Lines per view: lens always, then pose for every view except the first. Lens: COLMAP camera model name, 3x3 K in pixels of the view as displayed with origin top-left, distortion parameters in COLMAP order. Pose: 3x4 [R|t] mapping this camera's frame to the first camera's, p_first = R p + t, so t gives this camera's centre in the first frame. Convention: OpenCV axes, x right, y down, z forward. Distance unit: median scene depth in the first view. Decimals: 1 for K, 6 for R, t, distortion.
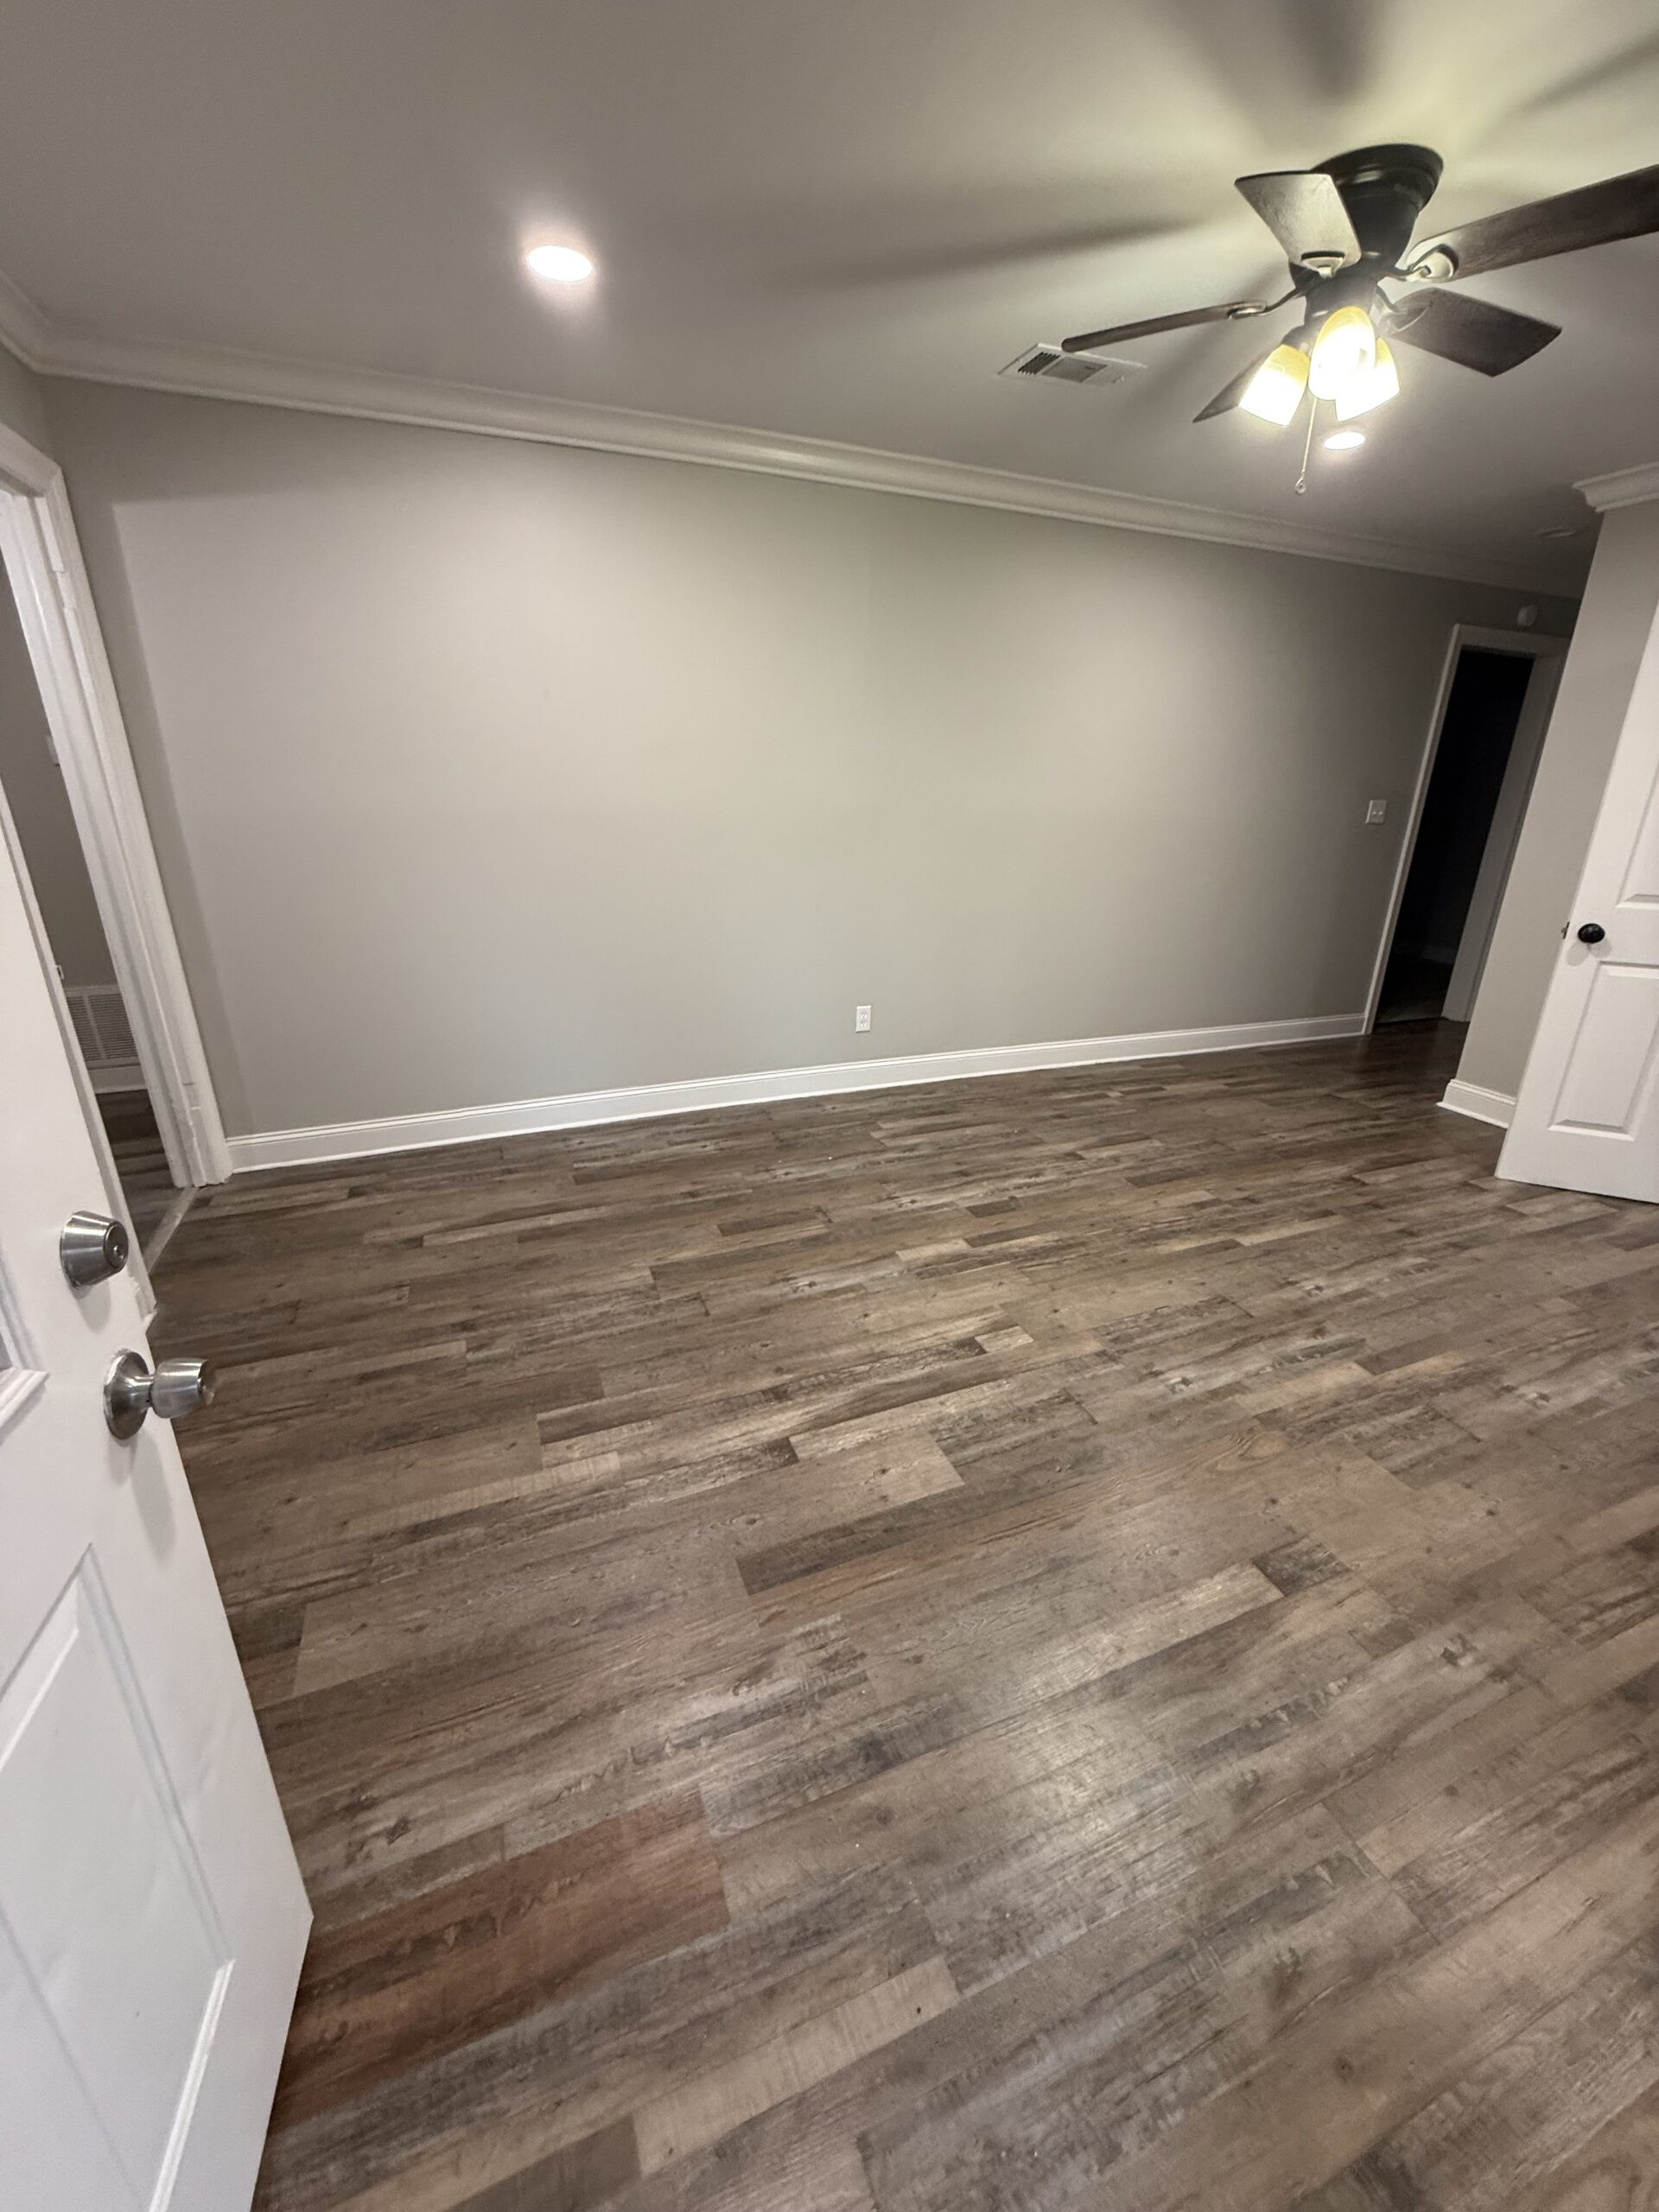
lens RADIAL K [[878.2, 0, 835.7], [0, 878.2, 1097.4], [0, 0, 1]] dist [-0.000995, 0.000695]
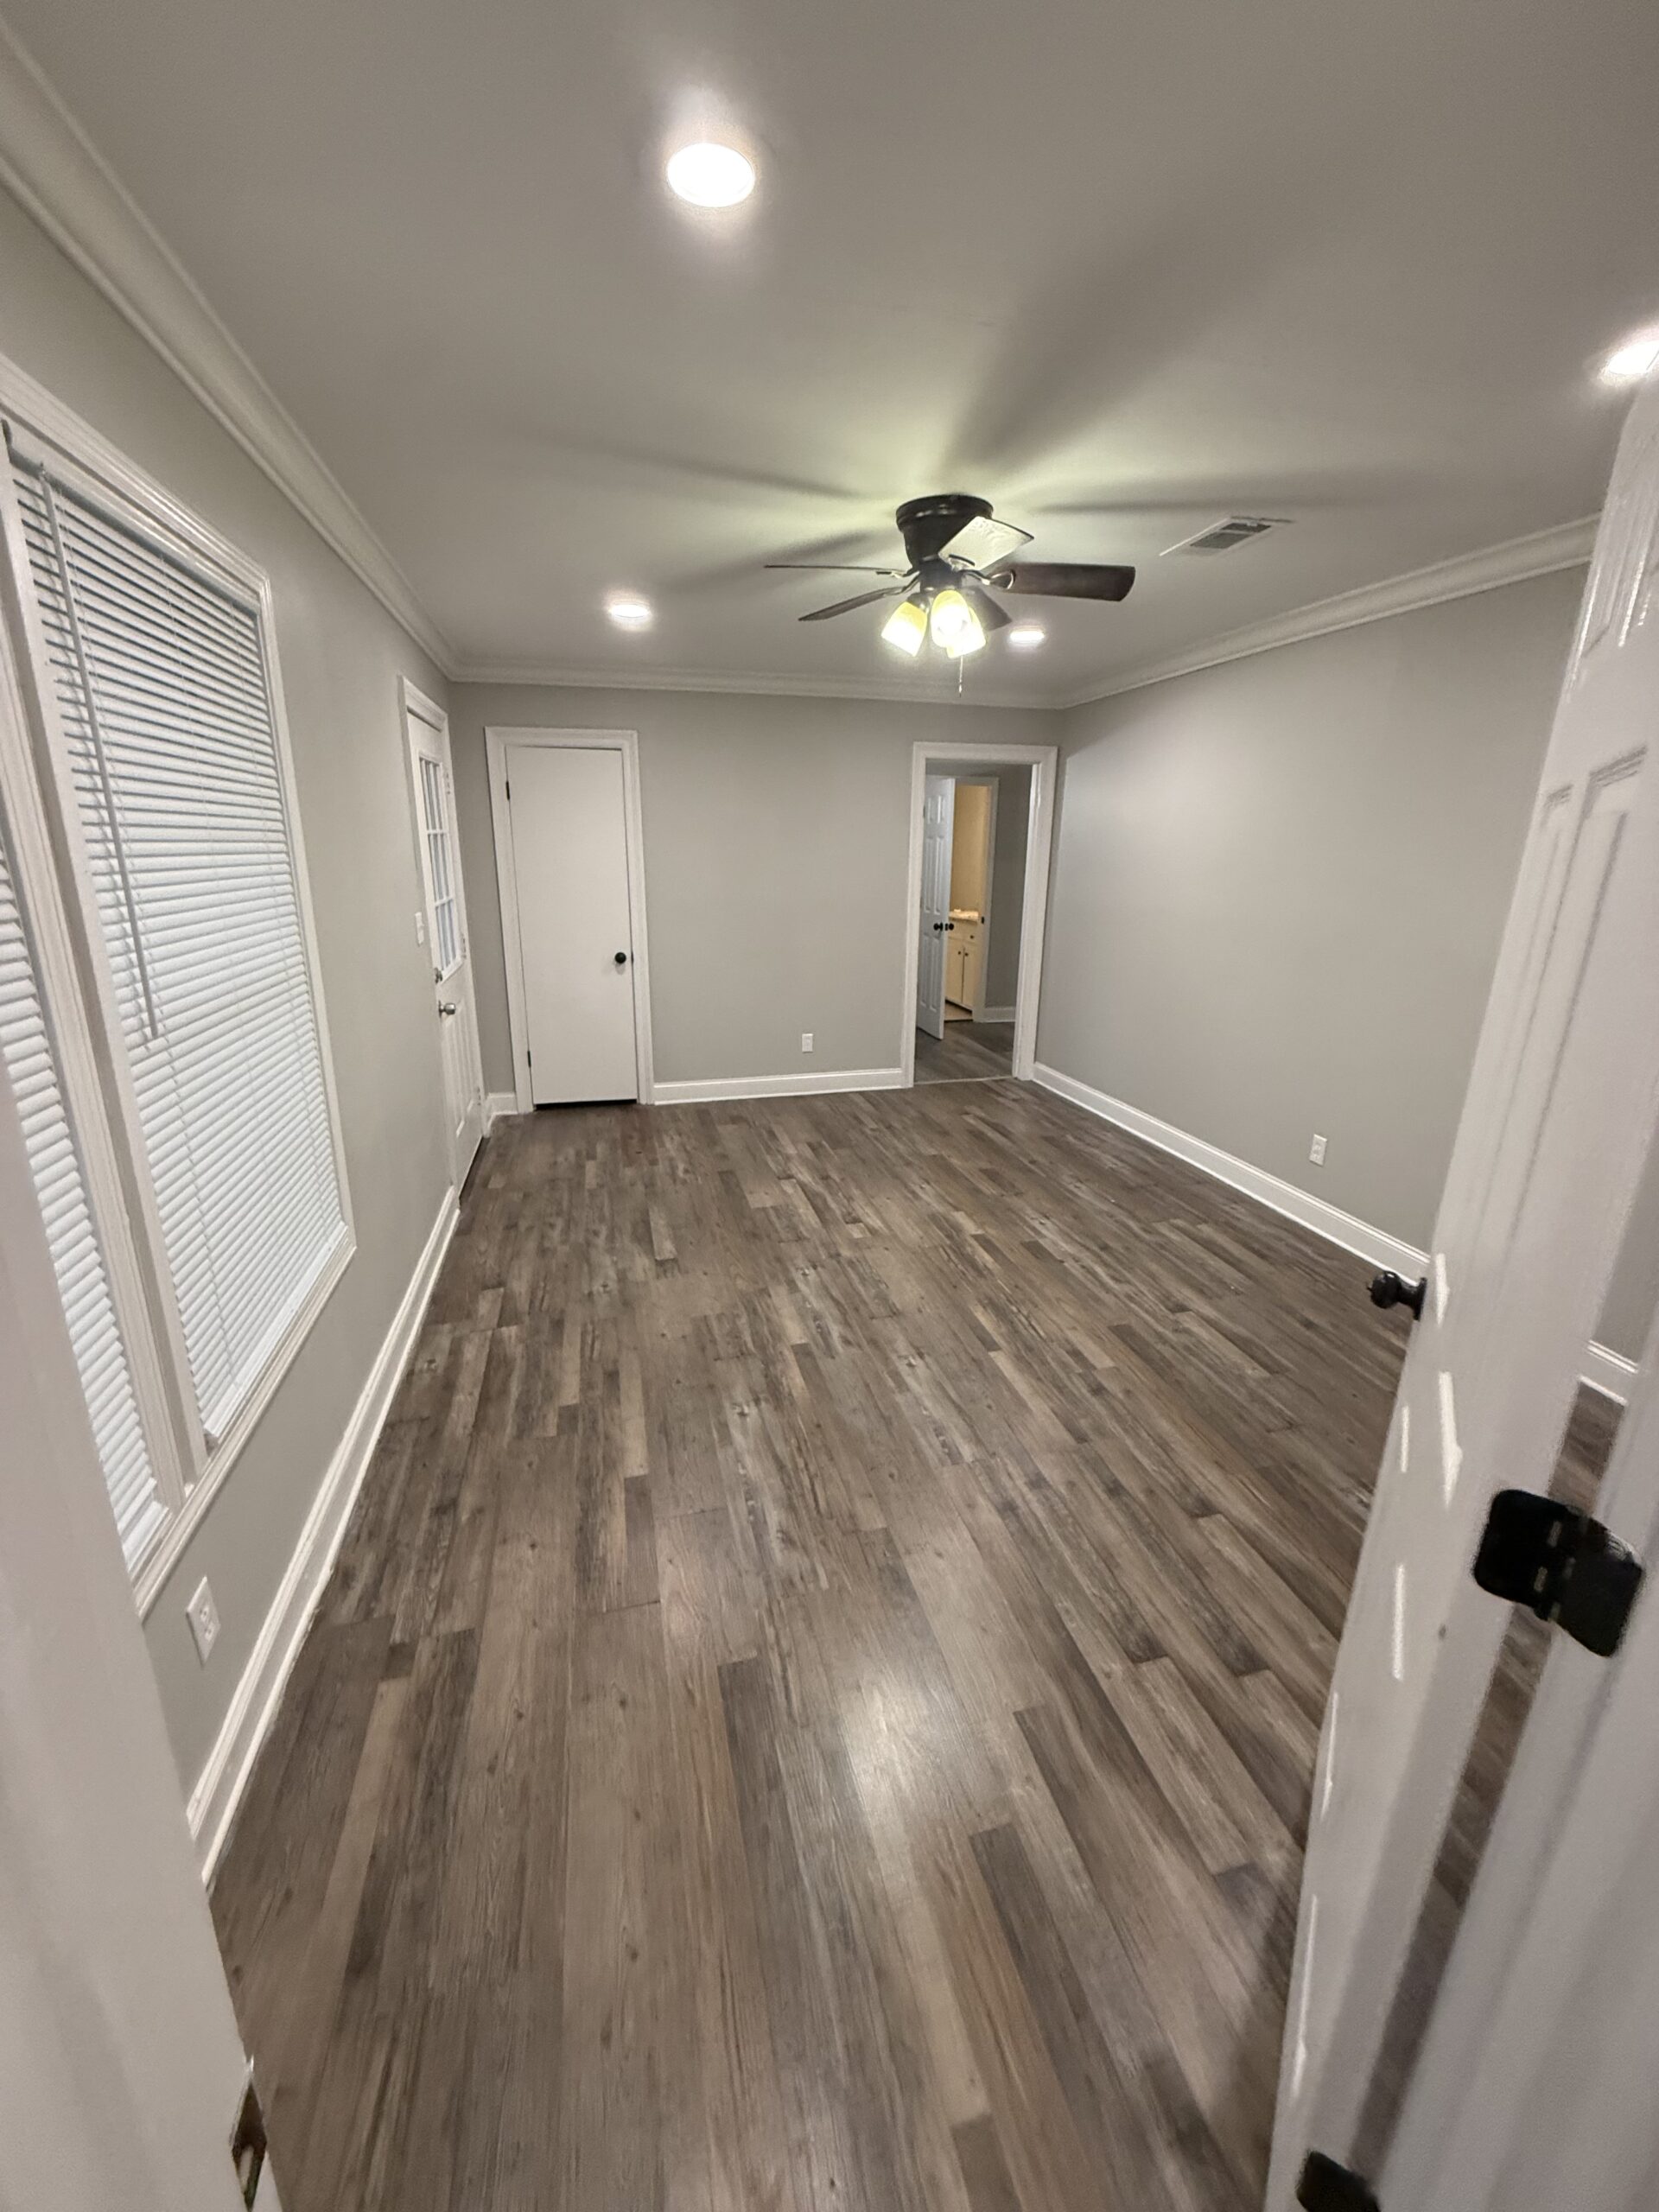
lens RADIAL K [[878.2, 0, 829.9], [0, 878.2, 1098.1], [0, 0, 1]] dist [-0.000995, 0.000695]
pose [[-0.133206, 0.261779, -0.955891, 1.482849], [-0.355557, 0.887660, 0.292641, -0.344989], [0.925114, 0.378855, -0.025164, 0.803867]]
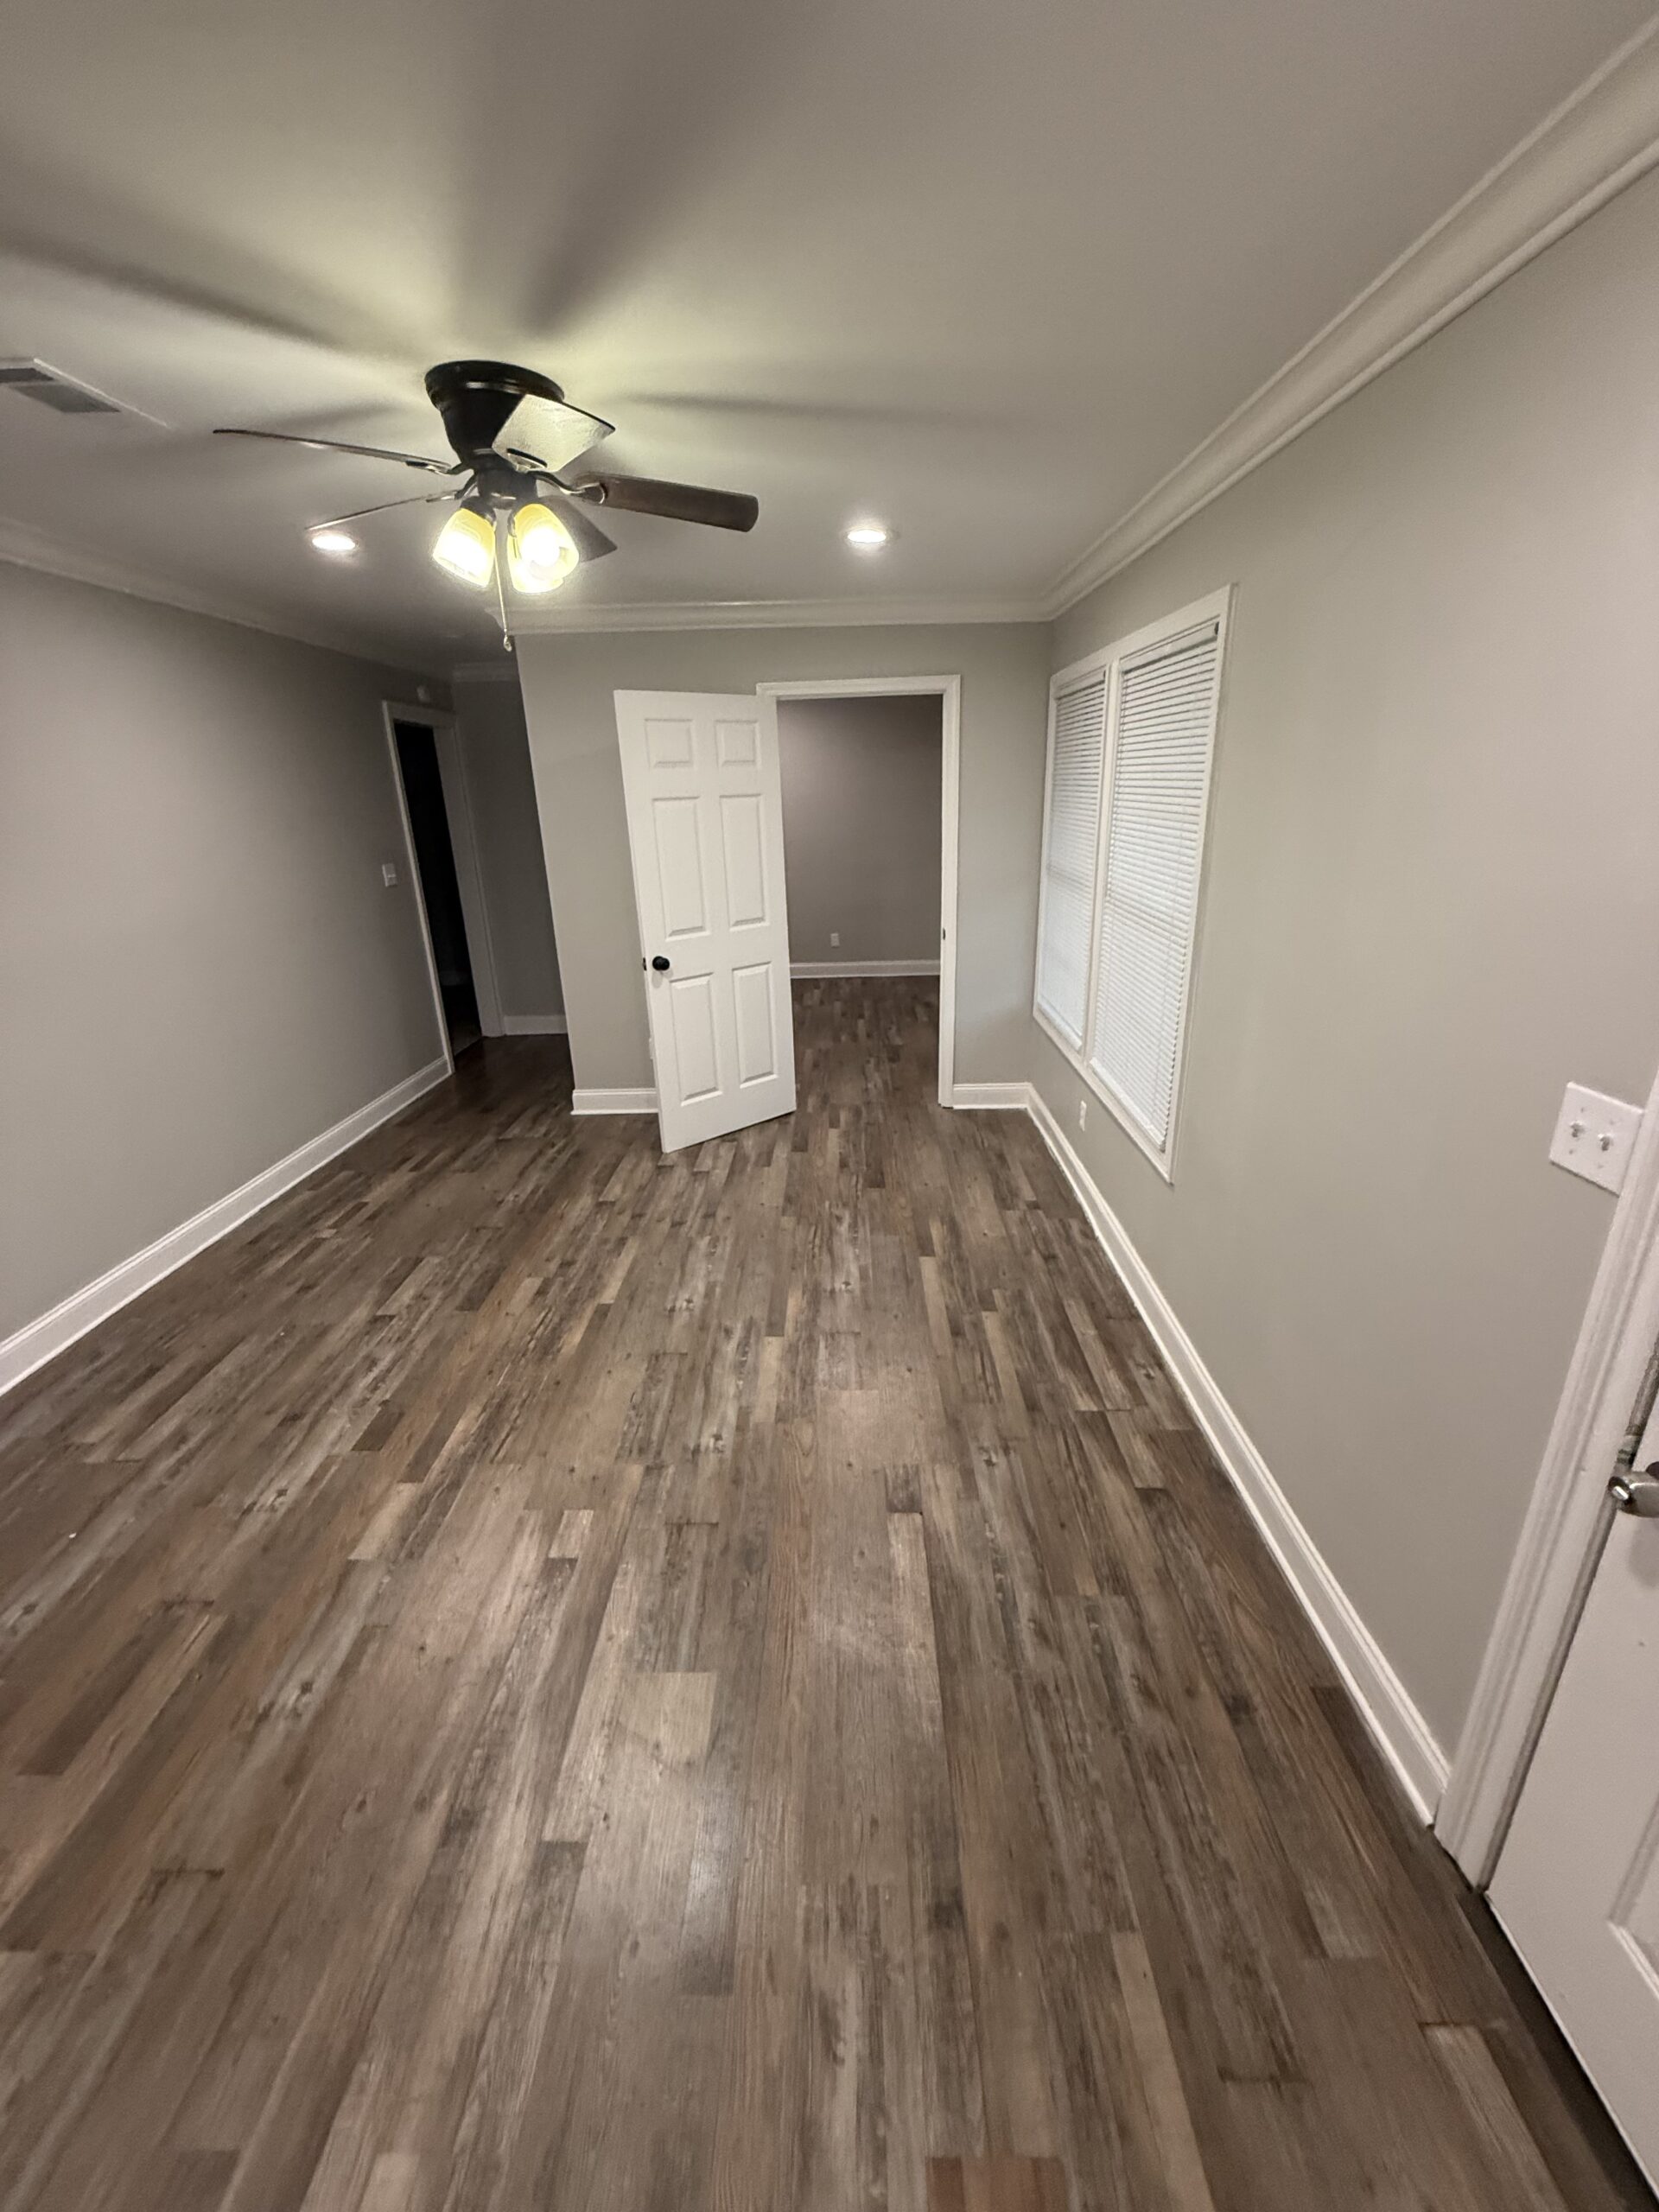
lens RADIAL K [[878.2, 0, 830.4], [0, 878.2, 1098.2], [0, 0, 1]] dist [-0.000995, 0.000695]
pose [[0.387711, -0.335448, 0.858577, -0.299492], [0.343270, 0.916980, 0.203254, -0.207442], [-0.855480, 0.215920, 0.470673, 0.216545]]
